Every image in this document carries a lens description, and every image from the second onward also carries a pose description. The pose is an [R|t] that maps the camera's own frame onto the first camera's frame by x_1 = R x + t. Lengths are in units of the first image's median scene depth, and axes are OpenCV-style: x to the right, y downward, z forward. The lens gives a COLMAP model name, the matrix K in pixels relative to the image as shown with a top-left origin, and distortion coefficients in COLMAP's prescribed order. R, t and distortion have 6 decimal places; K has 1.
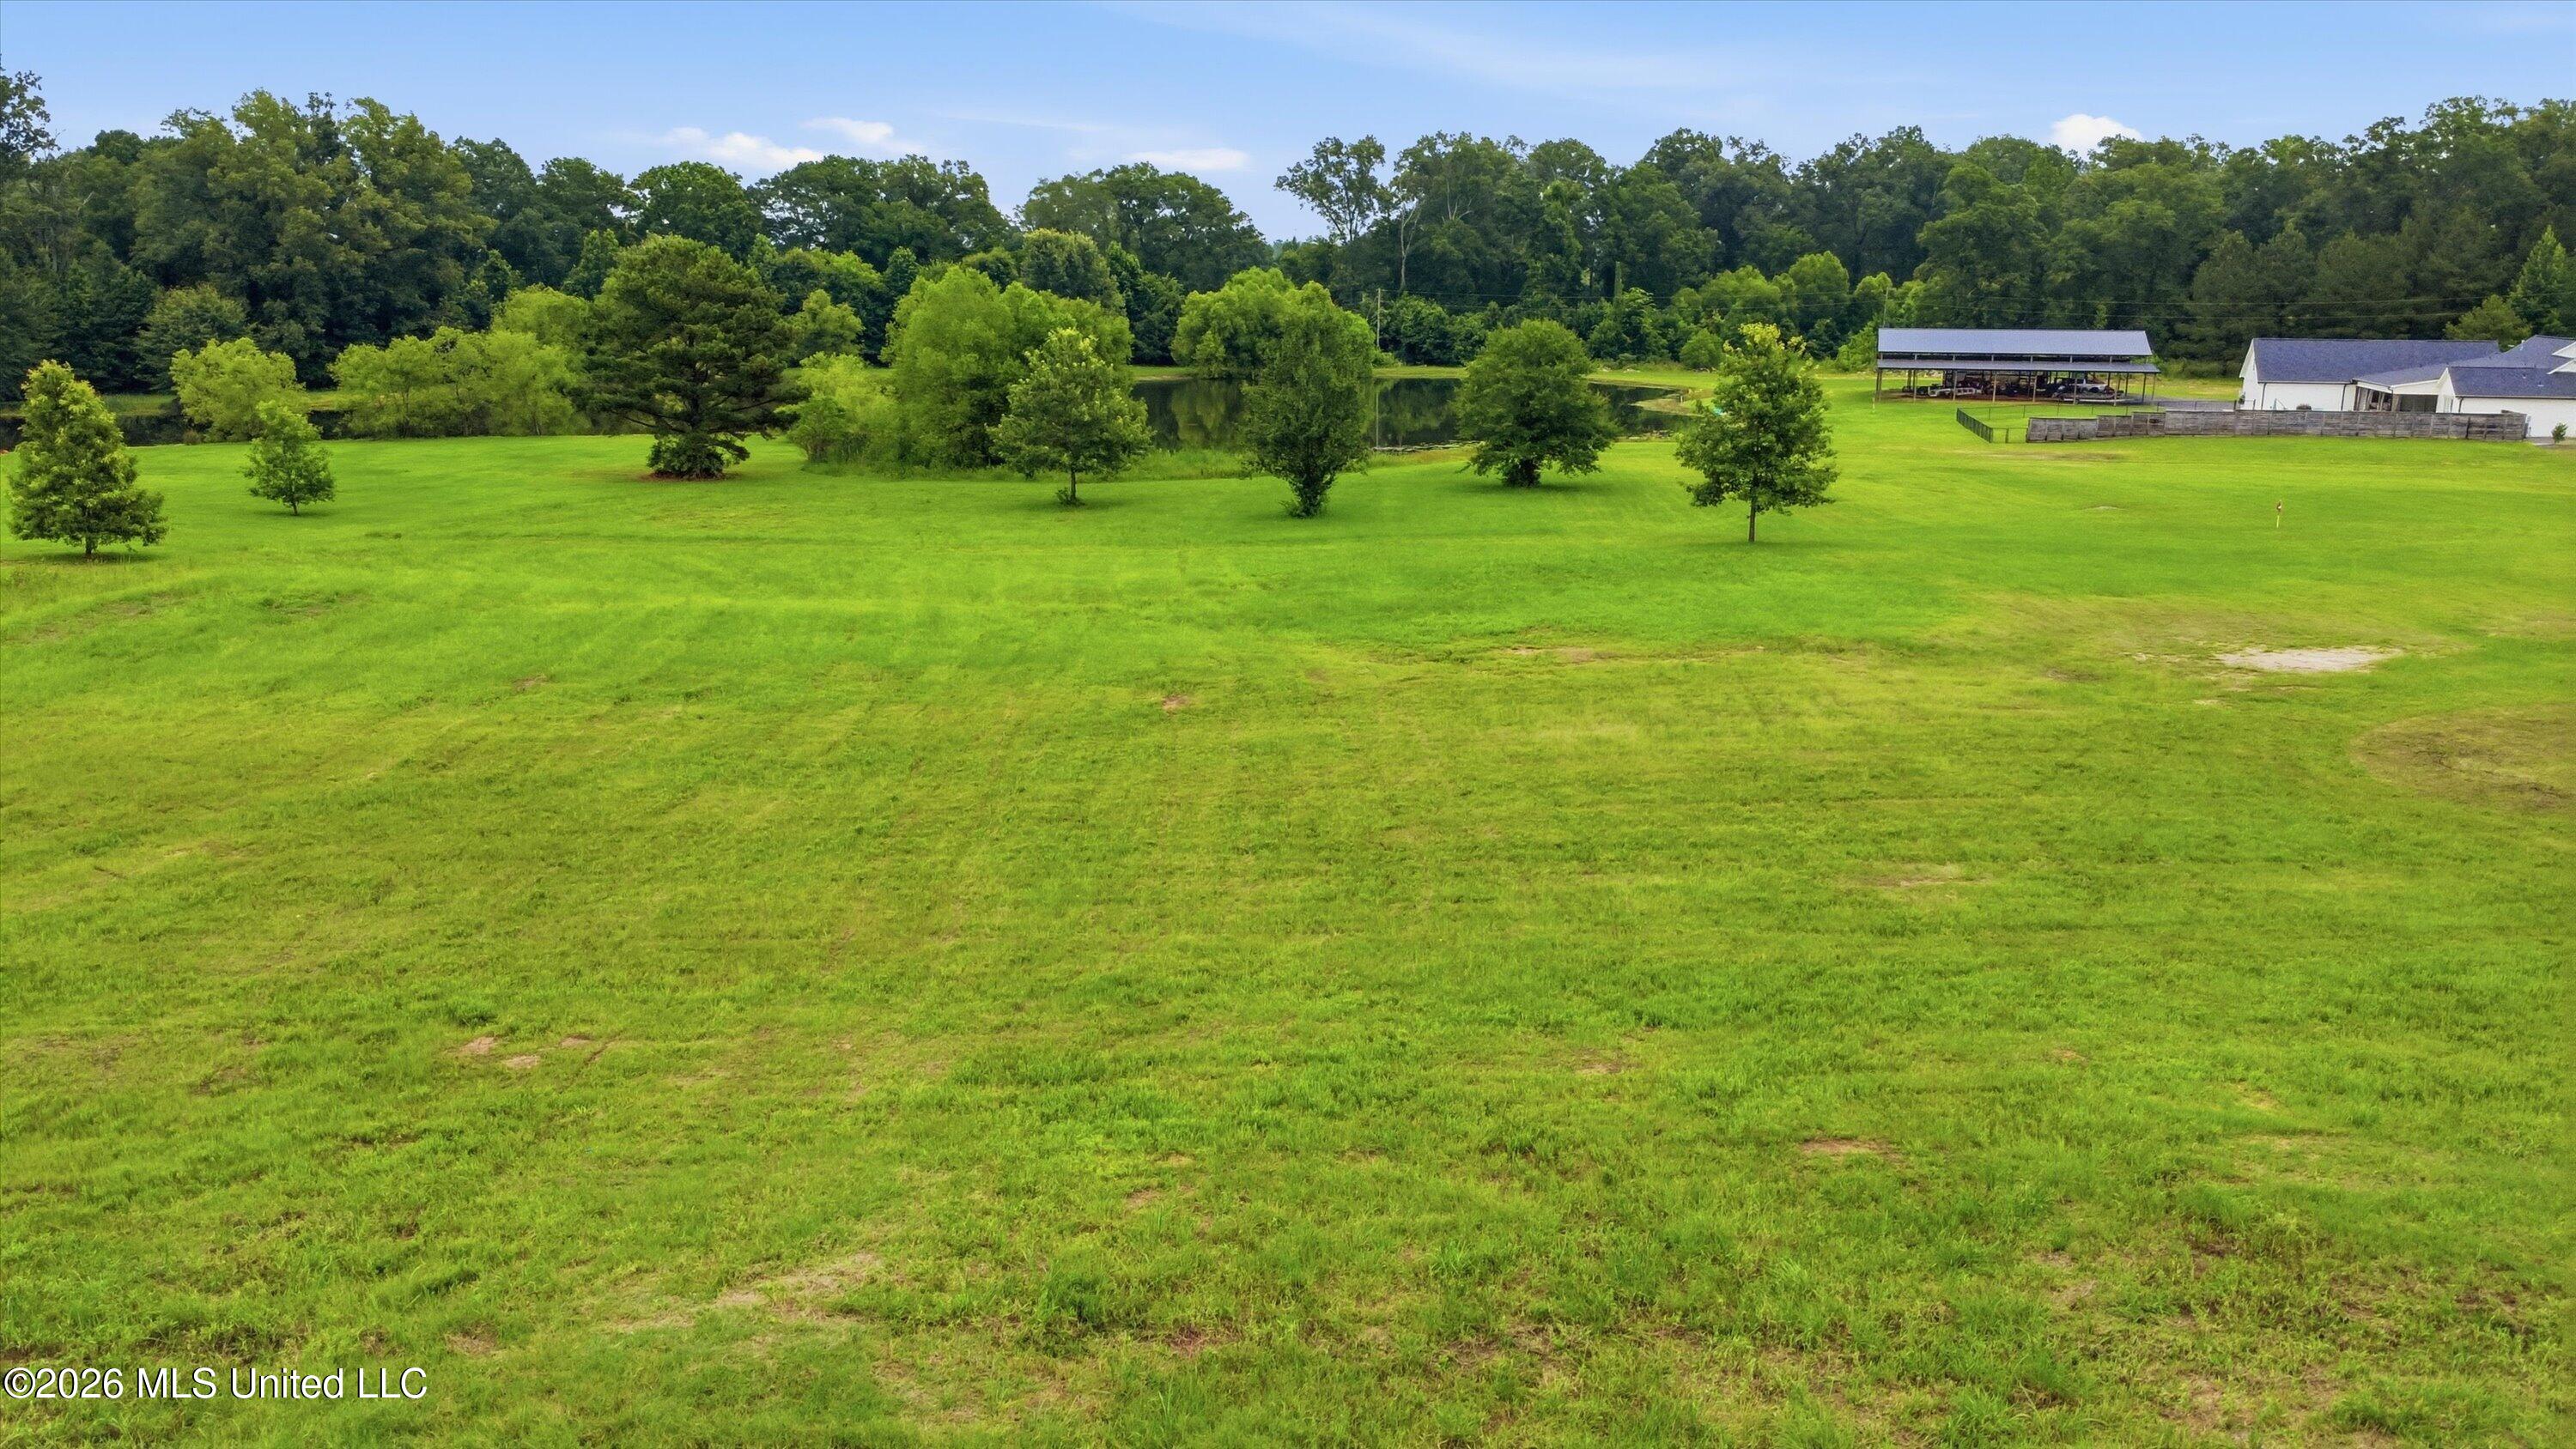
lens RADIAL K [[1877.3, 0, 1288.3], [0, 1877.3, 732.0], [0, 0, 1]] dist [-0.001253, -0.001611]
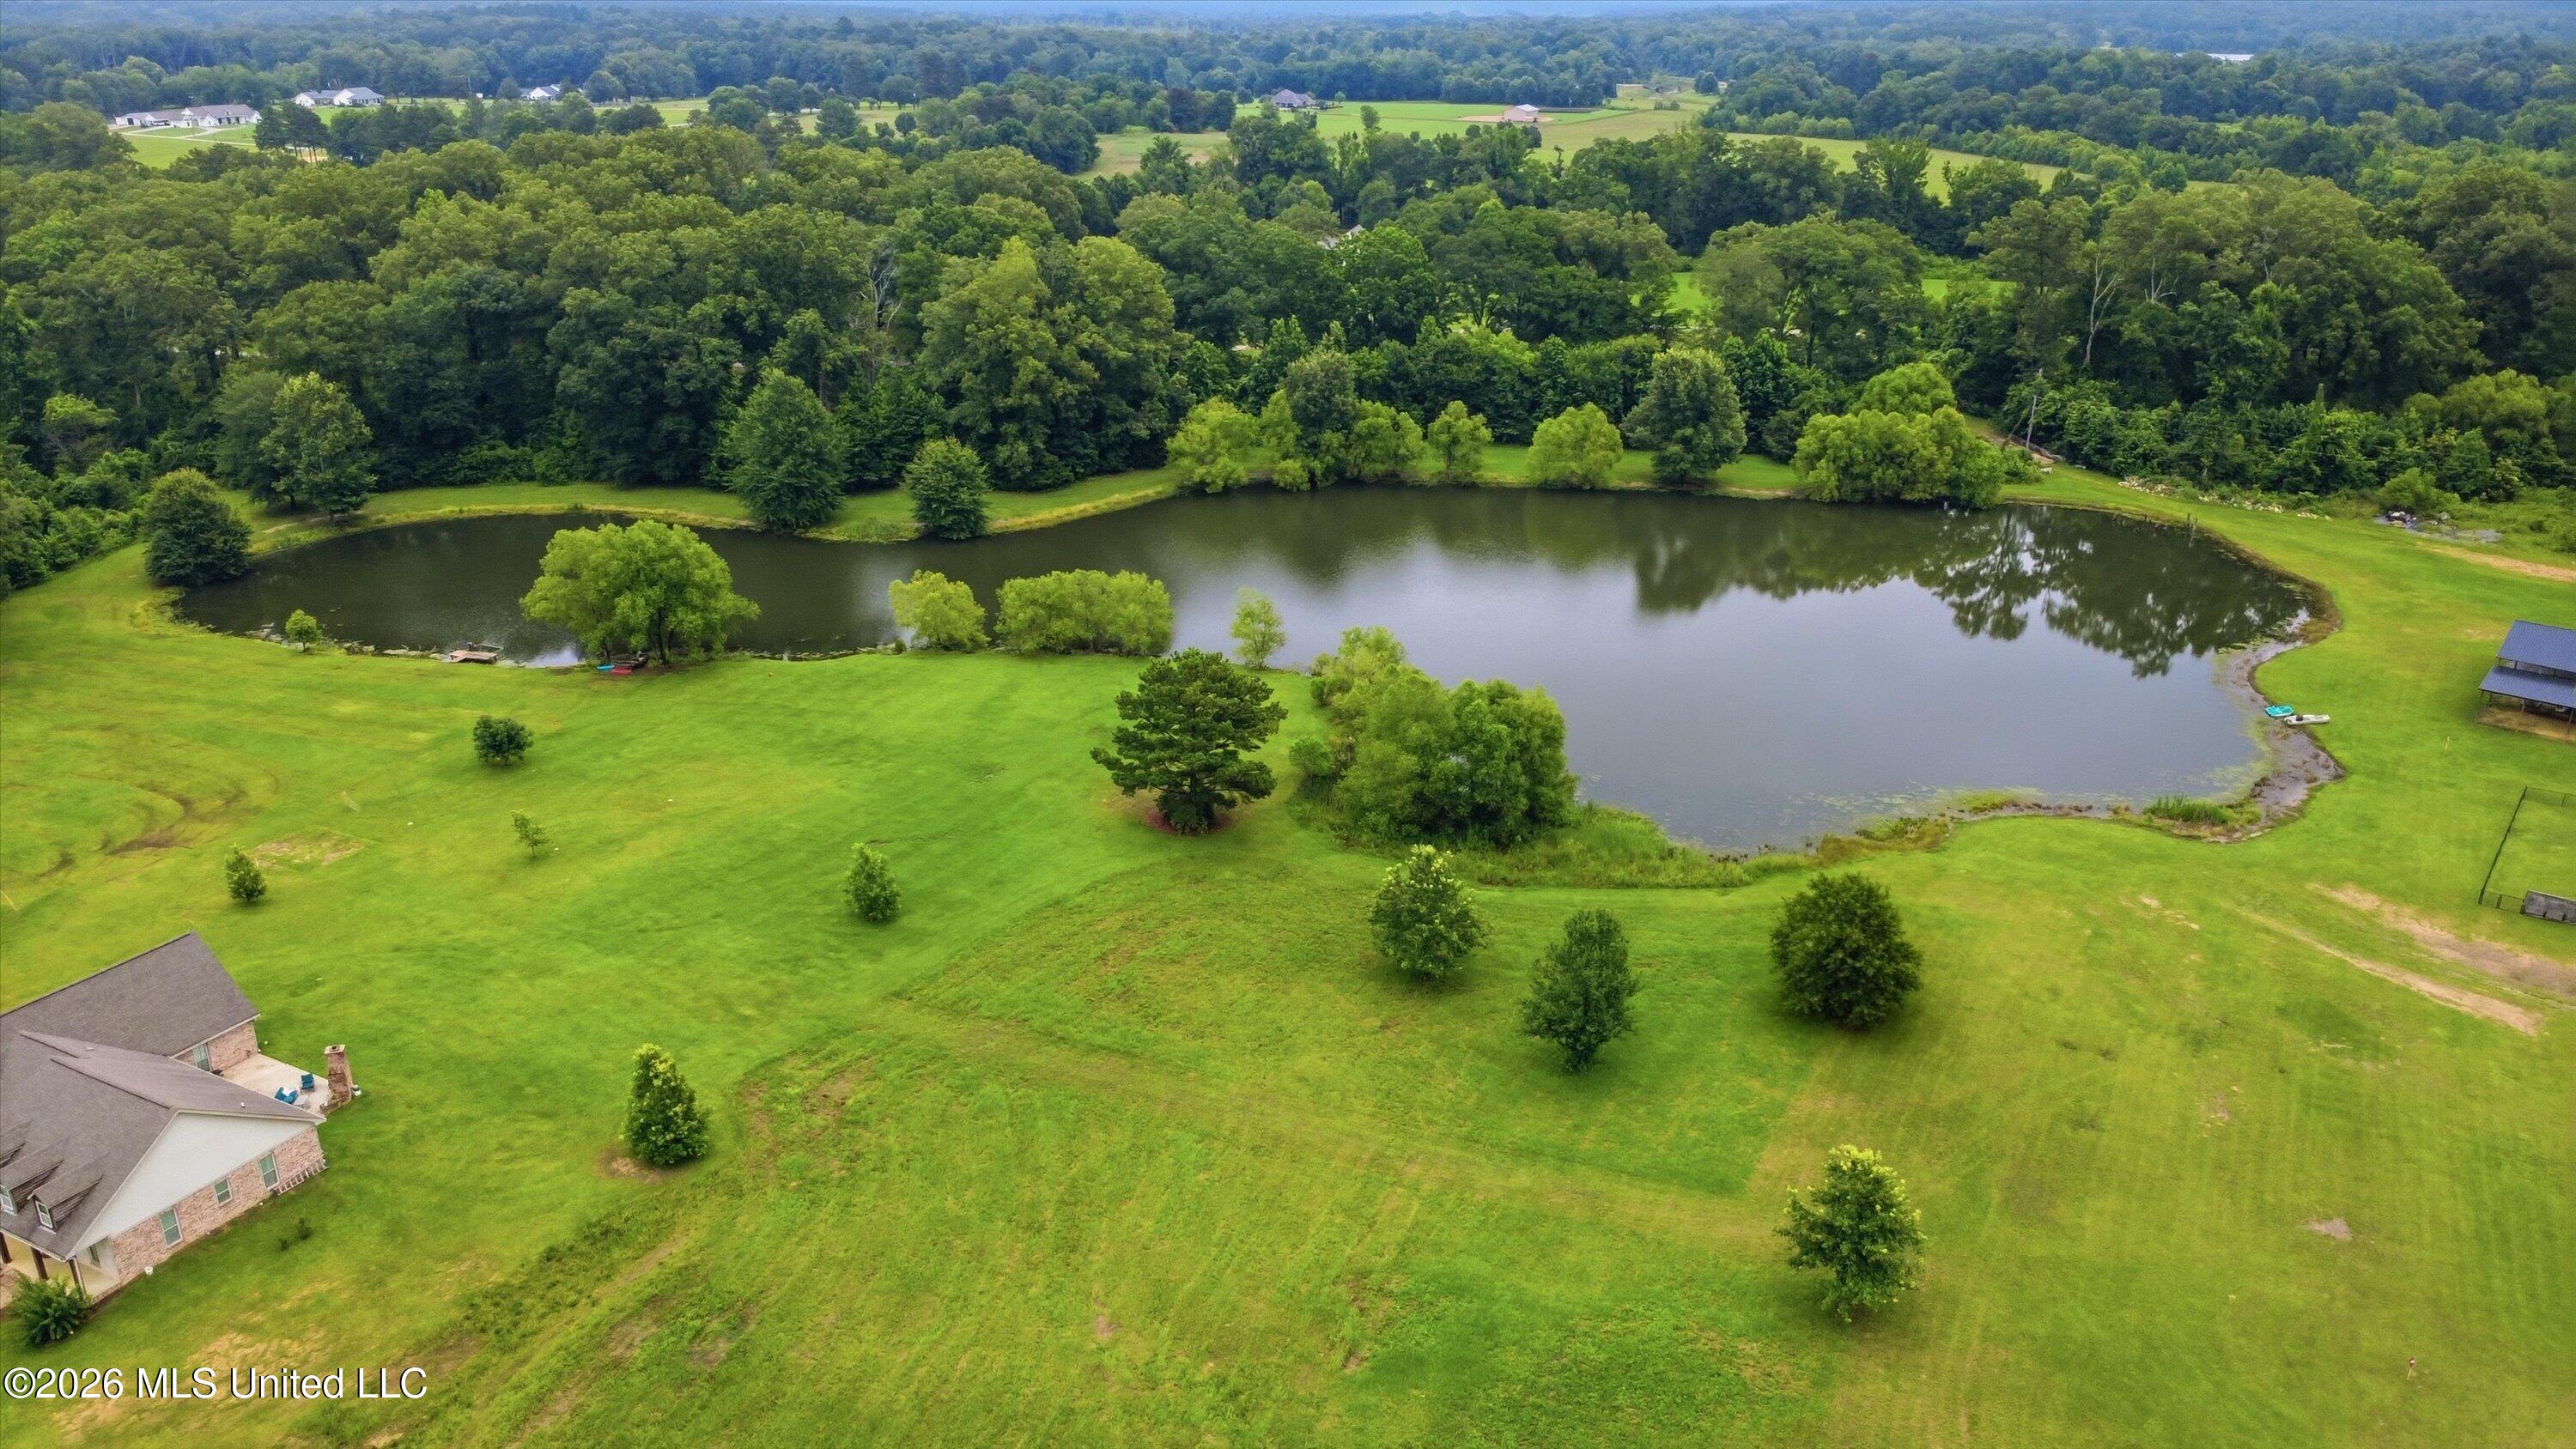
lens RADIAL K [[1877.3, 0, 1288.3], [0, 1877.3, 732.0], [0, 0, 1]] dist [-0.001253, -0.001611]
pose [[0.909317, 0.153988, -0.386563, 0.102228], [-0.099574, 0.982539, 0.157166, -0.185832], [0.404015, -0.104423, 0.908773, -0.051970]]
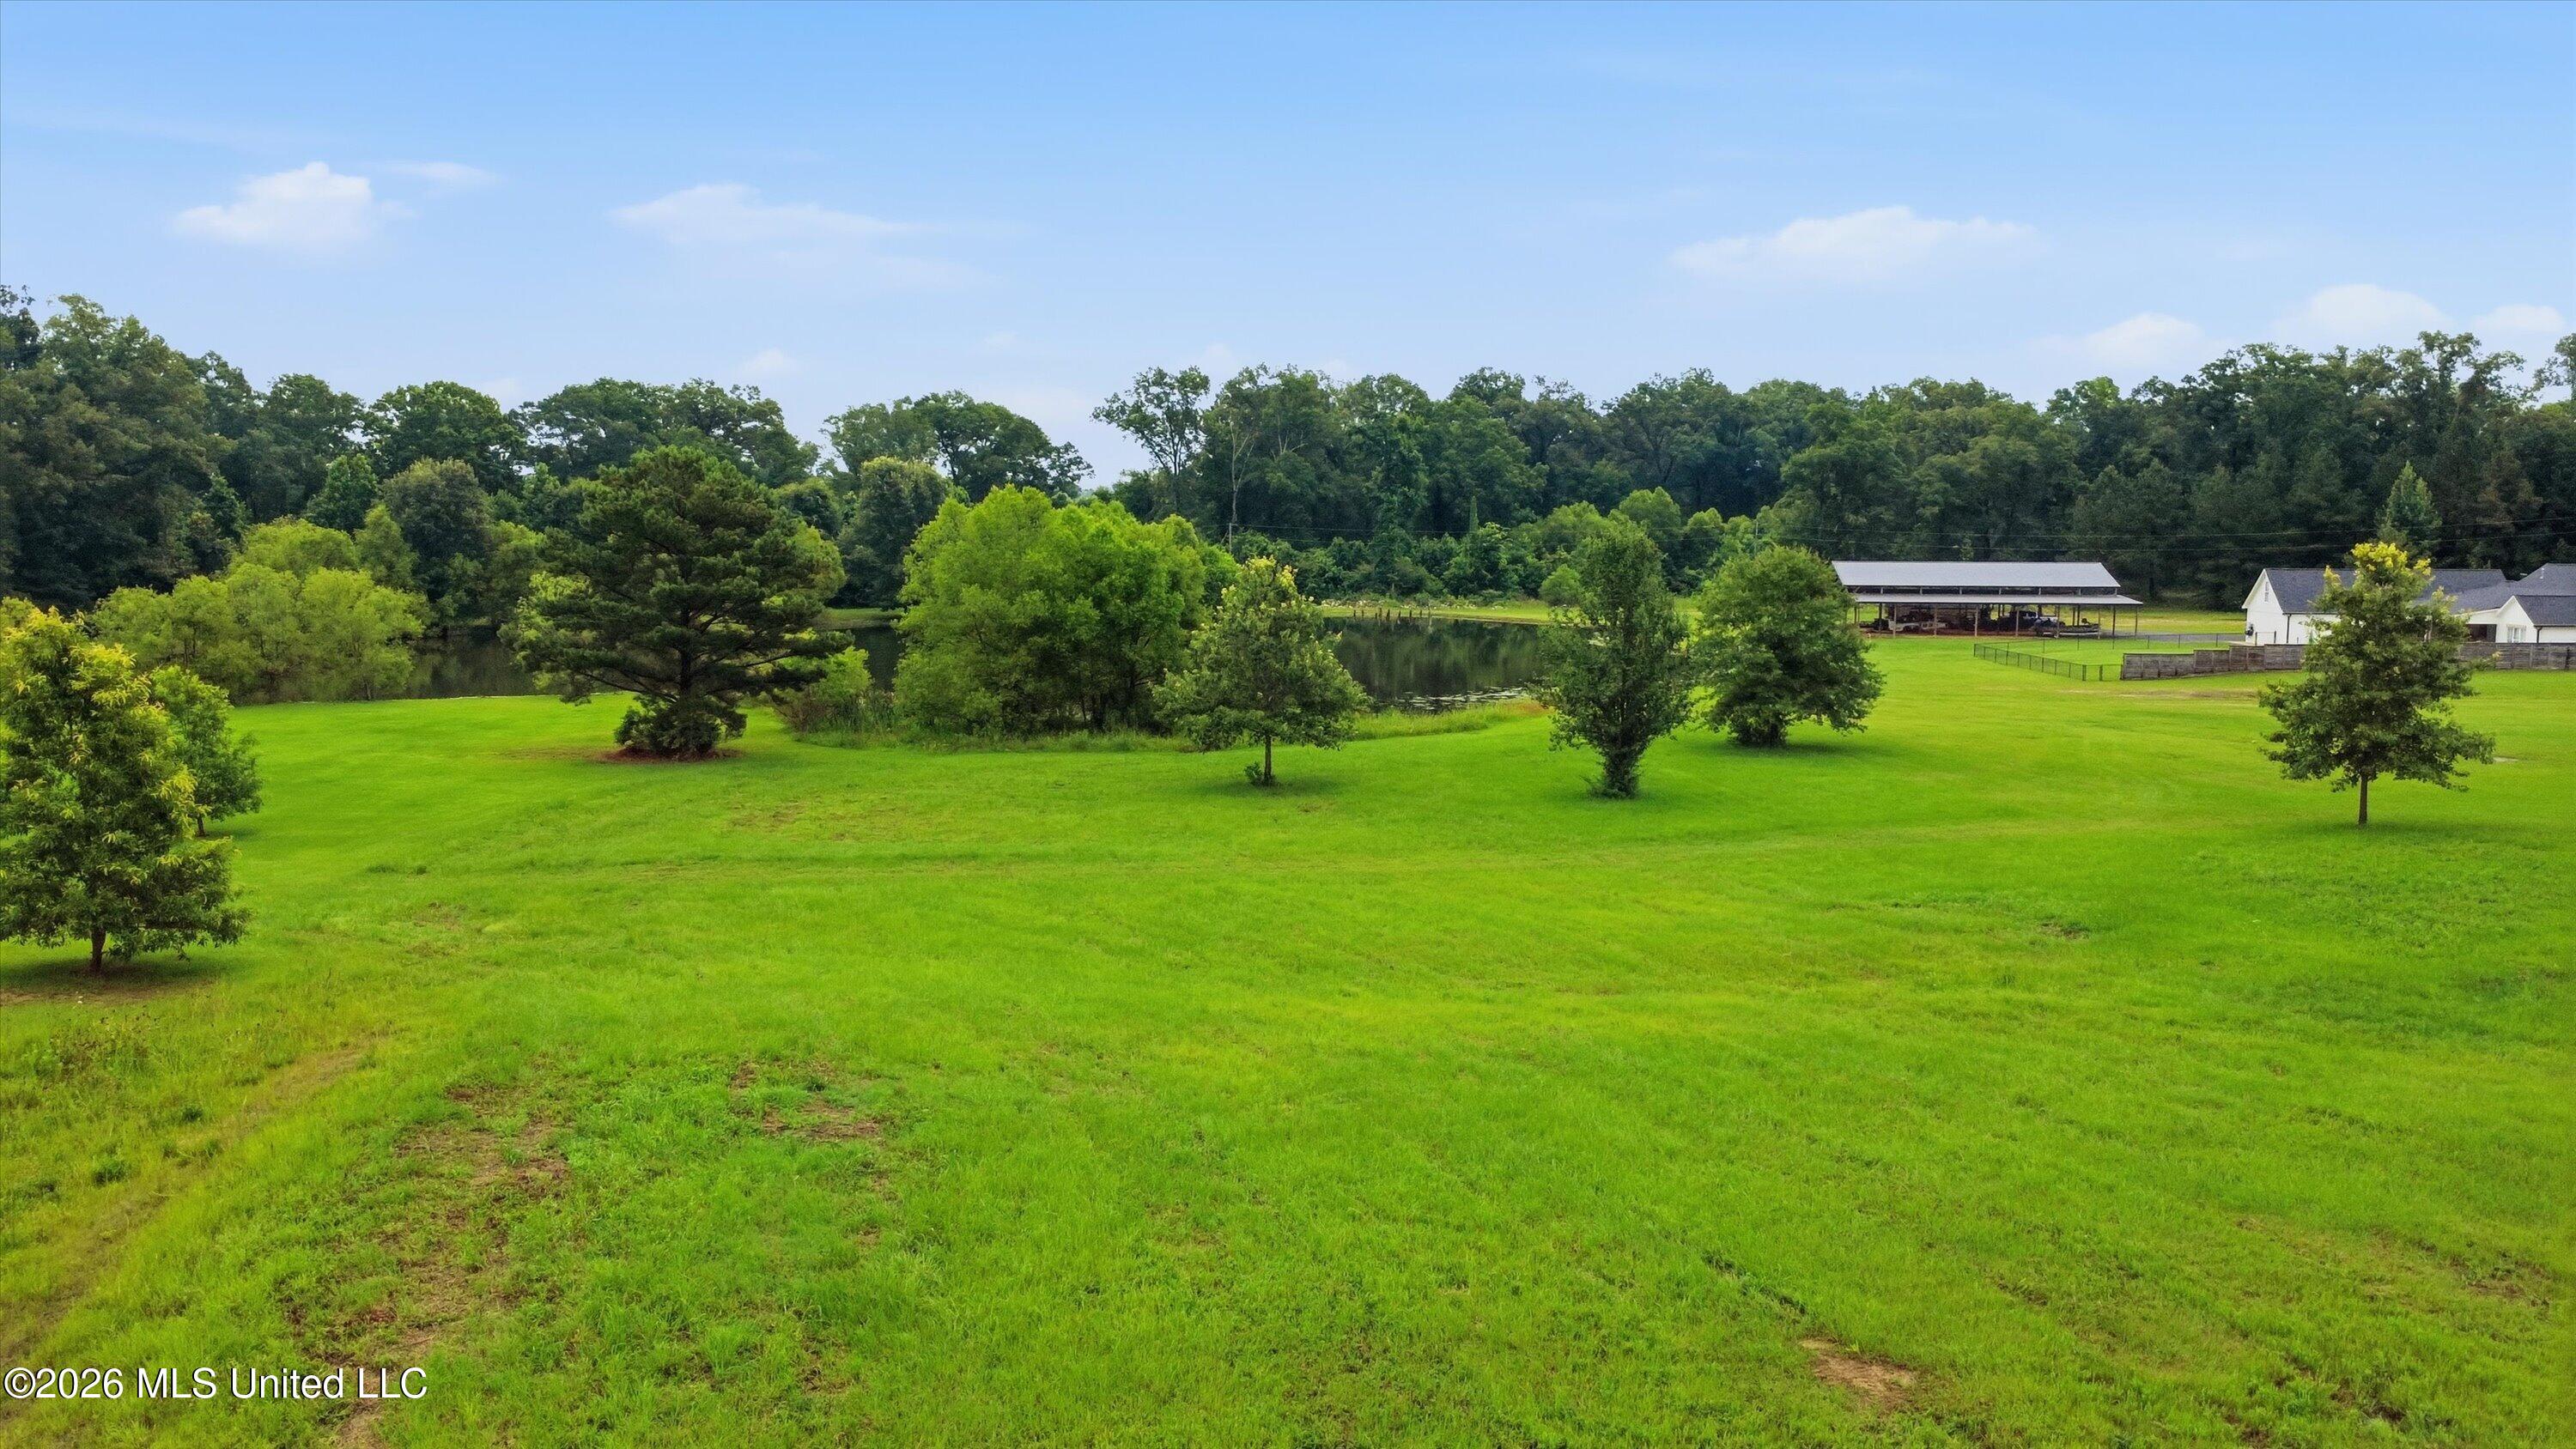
lens RADIAL K [[1877.3, 0, 1288.3], [0, 1877.3, 732.0], [0, 0, 1]] dist [-0.001253, -0.001611]
pose [[0.982920, -0.020456, 0.182895, -0.098935], [0.043154, 0.991714, -0.120998, -0.020040], [-0.178904, 0.126823, 0.975658, 0.101668]]
